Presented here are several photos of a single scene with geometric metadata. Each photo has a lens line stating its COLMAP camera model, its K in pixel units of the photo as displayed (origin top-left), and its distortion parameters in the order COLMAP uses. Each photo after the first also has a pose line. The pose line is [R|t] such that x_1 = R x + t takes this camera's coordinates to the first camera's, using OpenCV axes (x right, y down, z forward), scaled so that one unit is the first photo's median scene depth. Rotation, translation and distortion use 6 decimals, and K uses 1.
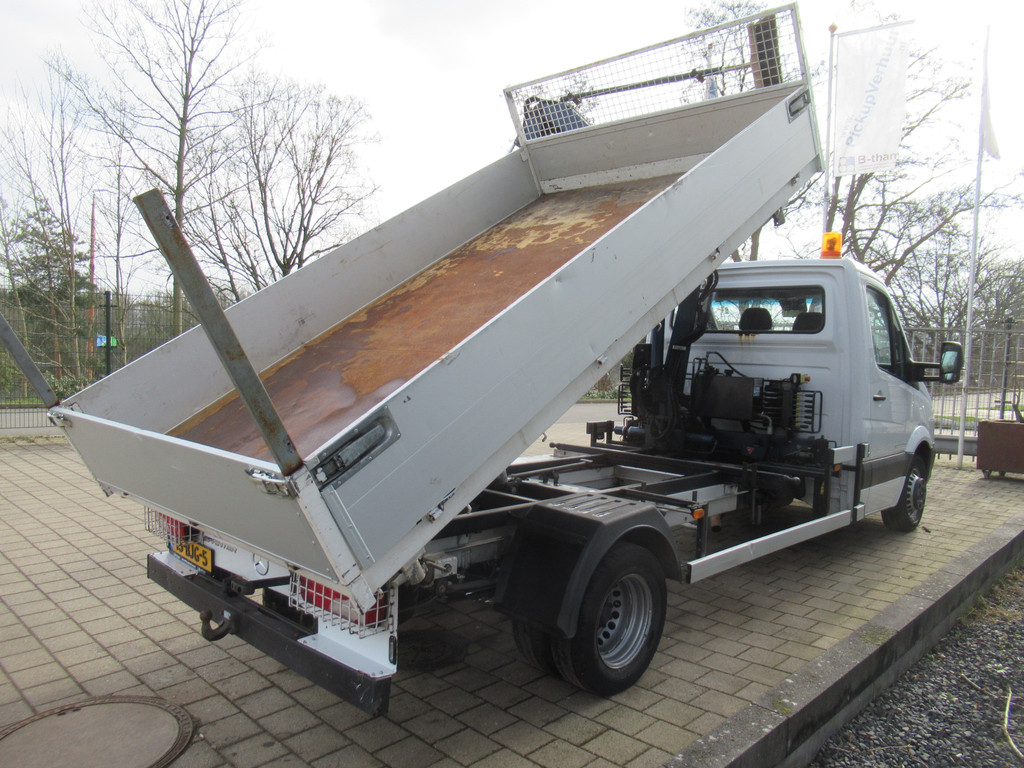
lens RADIAL K [[760.2, 0, 514.1], [0, 760.2, 389.4], [0, 0, 1]] dist [-0.002107, -0.006854]
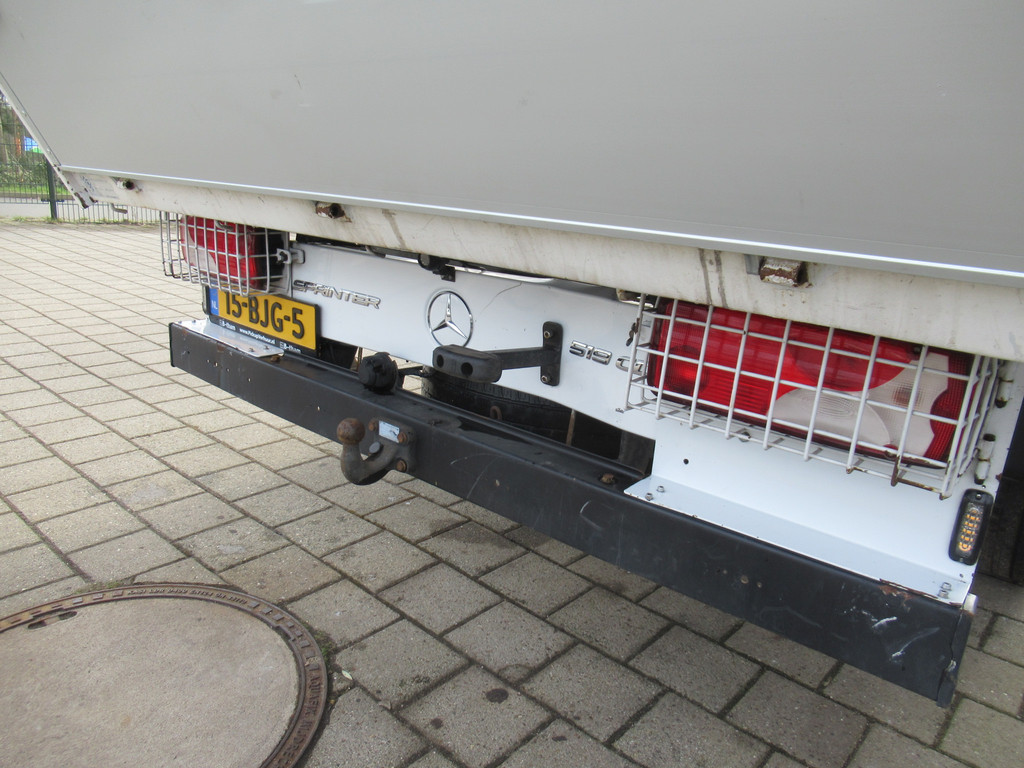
lens RADIAL K [[760.2, 0, 514.1], [0, 760.2, 389.4], [0, 0, 1]] dist [-0.002107, -0.006854]
pose [[0.998007, 0.020825, 0.059561, -0.296660], [-0.033131, 0.976320, 0.213779, 0.154007], [-0.053698, -0.215326, 0.975065, 0.496867]]
